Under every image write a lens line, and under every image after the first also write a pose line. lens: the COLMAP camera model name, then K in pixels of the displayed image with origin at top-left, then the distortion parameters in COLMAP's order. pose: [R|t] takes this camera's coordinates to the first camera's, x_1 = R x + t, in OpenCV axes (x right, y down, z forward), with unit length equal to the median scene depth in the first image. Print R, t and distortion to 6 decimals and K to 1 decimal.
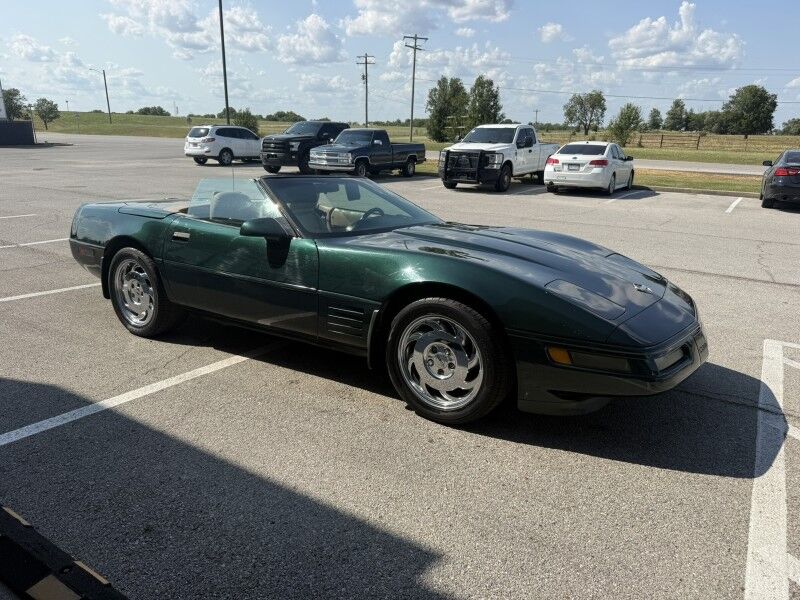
lens RADIAL K [[573.4, 0, 400.6], [0, 573.4, 301.7], [0, 0, 1]] dist [-0.002248, -0.009293]
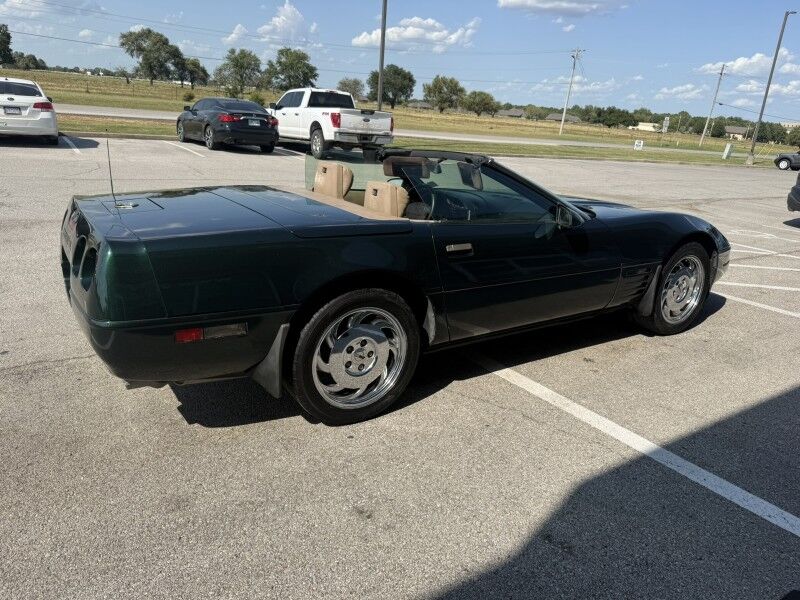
lens RADIAL K [[573.4, 0, 400.6], [0, 573.4, 301.7], [0, 0, 1]] dist [-0.002248, -0.009293]
pose [[0.415667, -0.277515, 0.866144, -0.219201], [0.186001, 0.958123, 0.217722, -0.045413], [-0.890294, 0.070604, 0.449879, 0.153033]]
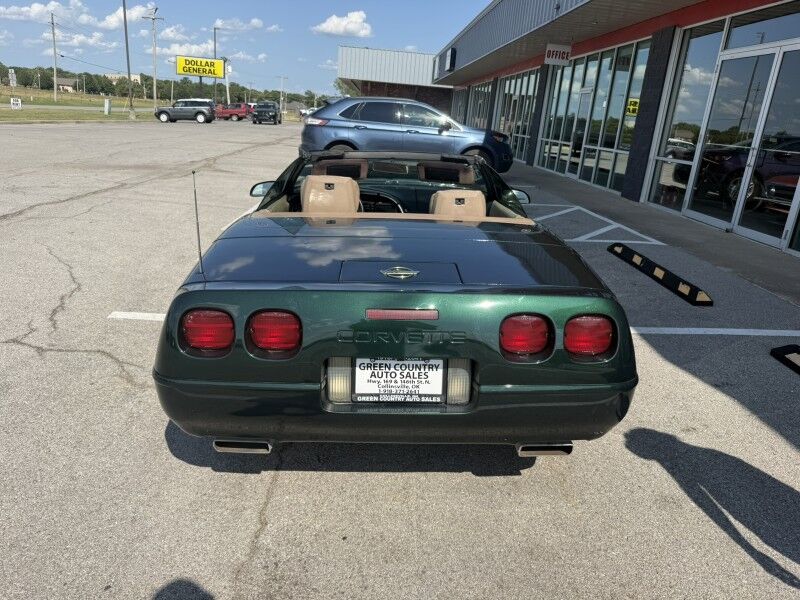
lens RADIAL K [[573.4, 0, 400.6], [0, 573.4, 301.7], [0, 0, 1]] dist [-0.002248, -0.009293]
pose [[-0.563073, -0.314064, 0.764404, -0.200673], [0.148029, 0.871682, 0.467181, -0.097330], [-0.813042, 0.376211, -0.444330, 0.332618]]
